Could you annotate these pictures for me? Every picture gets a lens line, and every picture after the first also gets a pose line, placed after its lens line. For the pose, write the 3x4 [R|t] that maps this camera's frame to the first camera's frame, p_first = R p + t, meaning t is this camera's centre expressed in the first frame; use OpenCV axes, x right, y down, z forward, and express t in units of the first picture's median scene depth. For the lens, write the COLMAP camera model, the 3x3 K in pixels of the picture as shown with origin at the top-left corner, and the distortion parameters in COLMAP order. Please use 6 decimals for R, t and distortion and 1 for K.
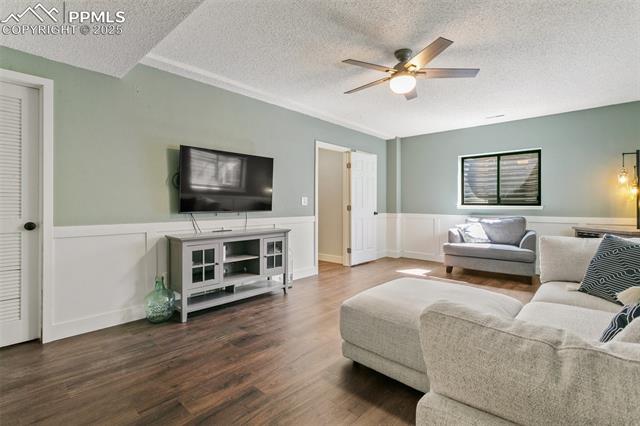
lens RADIAL K [[301.5, 0, 318.3], [0, 301.5, 208.0], [0, 0, 1]] dist [-0.001423, -0.000154]
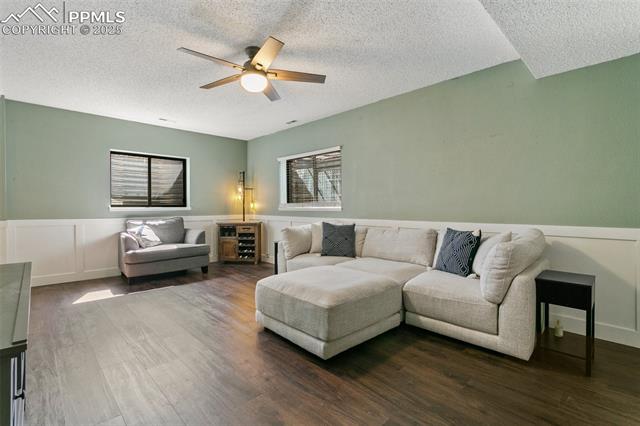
lens RADIAL K [[301.5, 0, 318.2], [0, 301.5, 210.0], [0, 0, 1]] dist [-0.001423, -0.000154]
pose [[0.056517, -0.016153, 0.998271, -0.378654], [0.011832, 0.999810, 0.015508, -0.007529], [-0.998332, 0.010935, 0.056697, 0.391389]]
